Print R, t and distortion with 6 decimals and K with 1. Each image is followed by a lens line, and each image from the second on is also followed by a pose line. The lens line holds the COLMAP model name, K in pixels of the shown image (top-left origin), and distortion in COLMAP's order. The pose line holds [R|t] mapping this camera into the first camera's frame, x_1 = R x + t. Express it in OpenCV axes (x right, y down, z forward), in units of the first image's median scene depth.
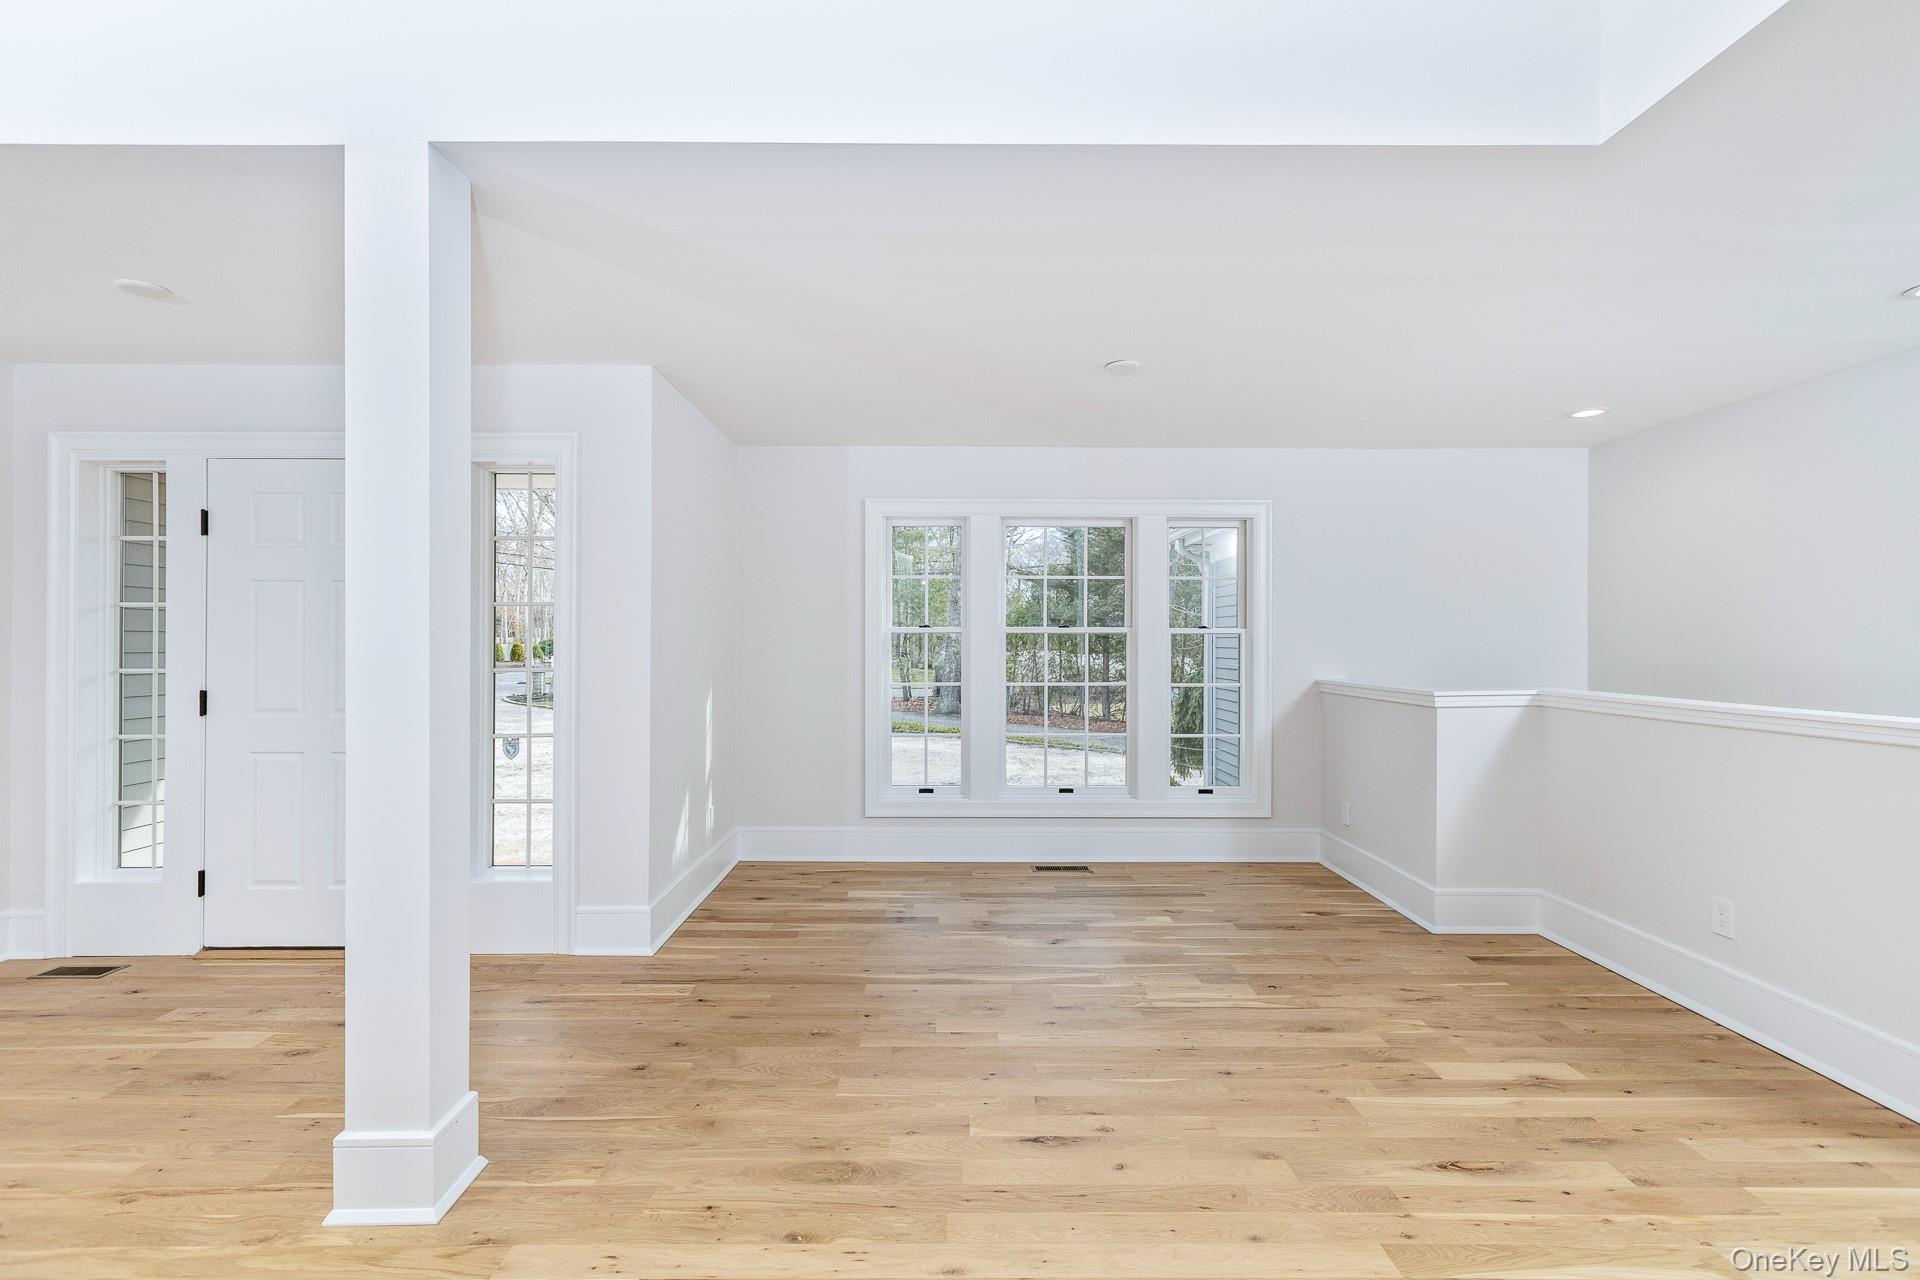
lens RADIAL K [[882.0, 0, 960.3], [0, 882.0, 637.8], [0, 0, 1]] dist [0.008386, -0.000569]
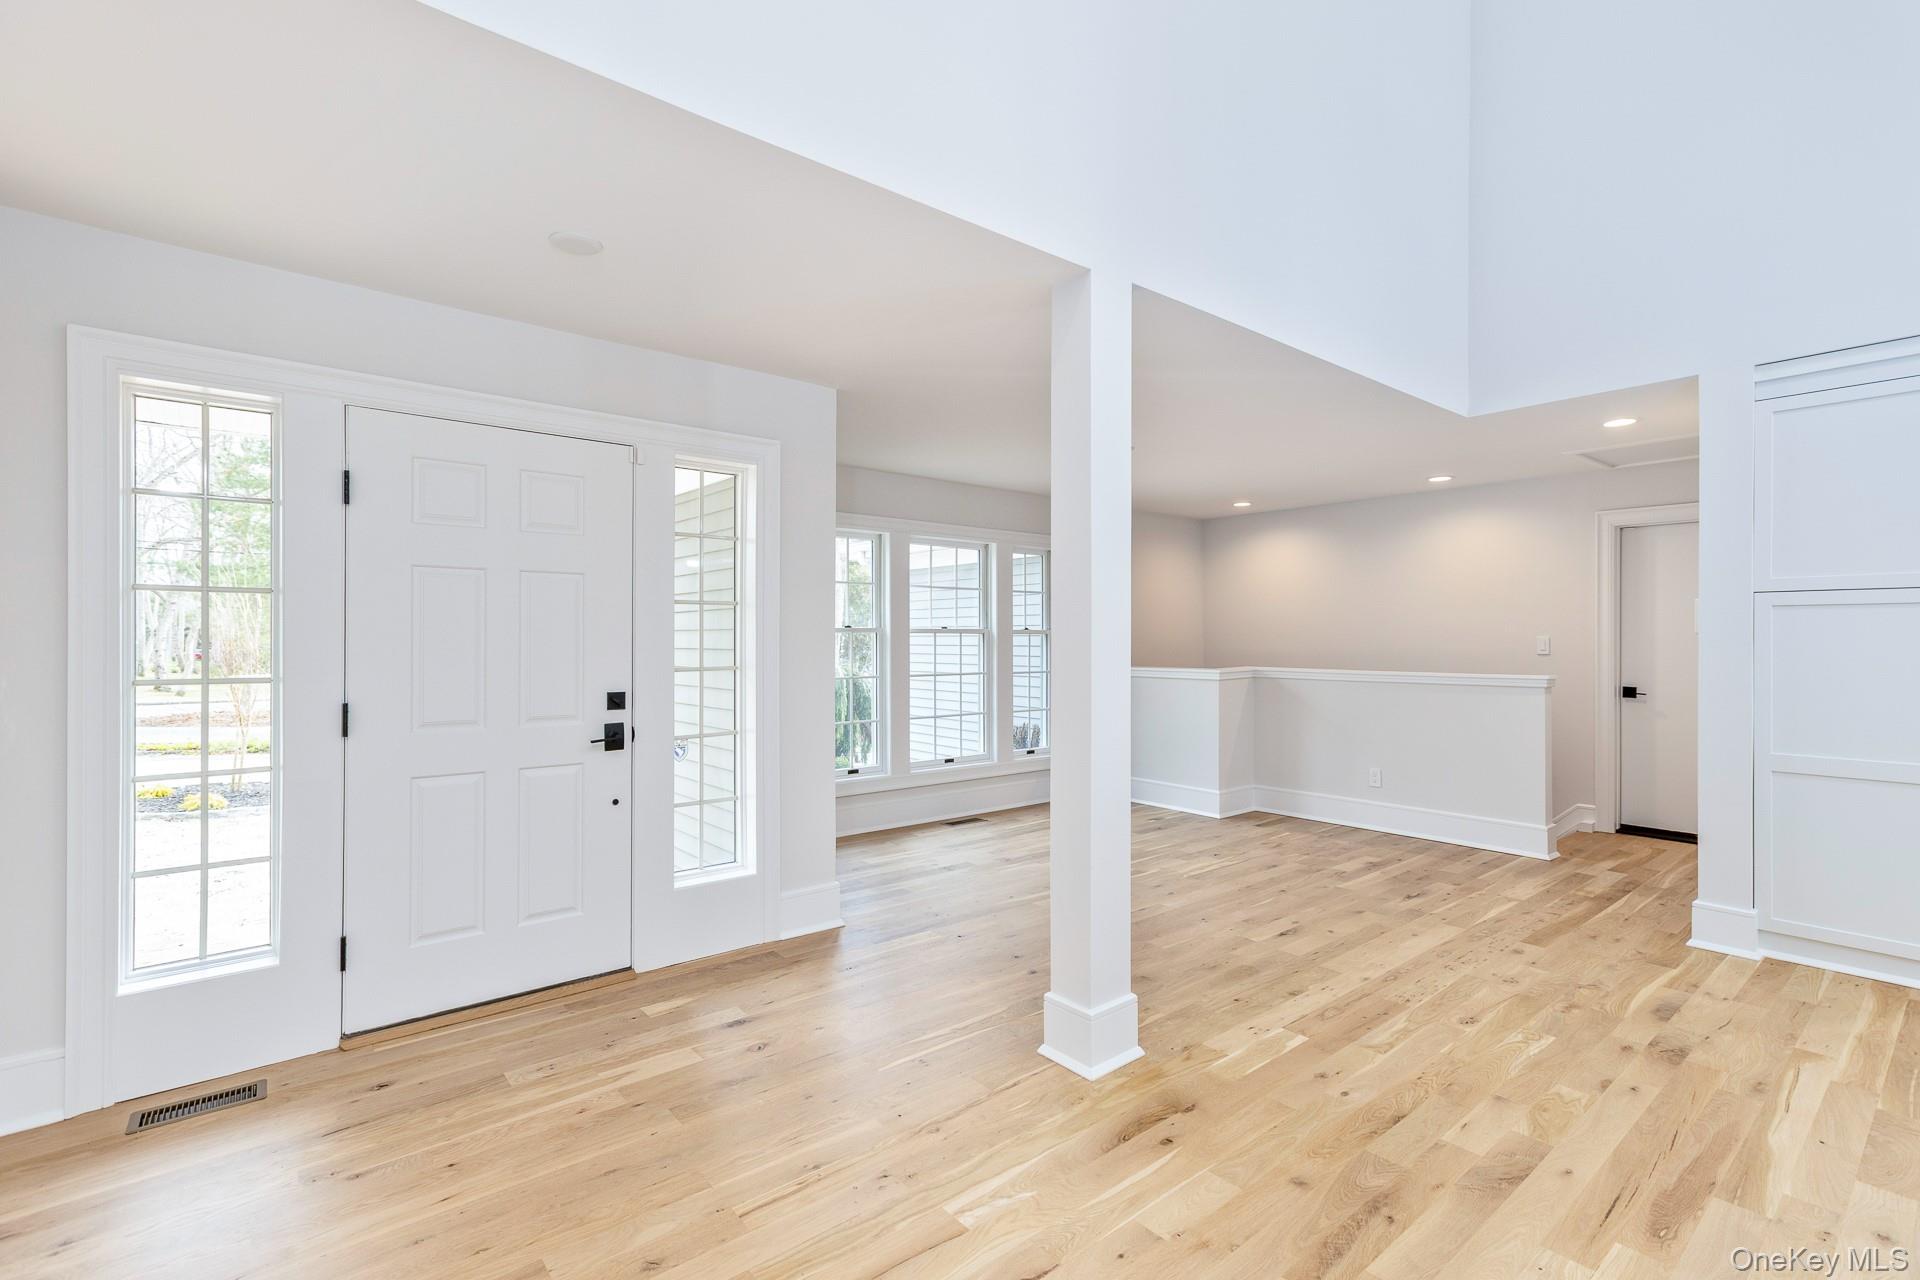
lens RADIAL K [[882.0, 0, 959.4], [0, 882.0, 636.9], [0, 0, 1]] dist [0.008386, -0.000569]
pose [[0.764914, 0.003065, 0.644125, -1.252015], [-0.002476, 0.999995, -0.001819, 0.003429], [-0.644128, -0.000203, 0.764918, 0.089401]]
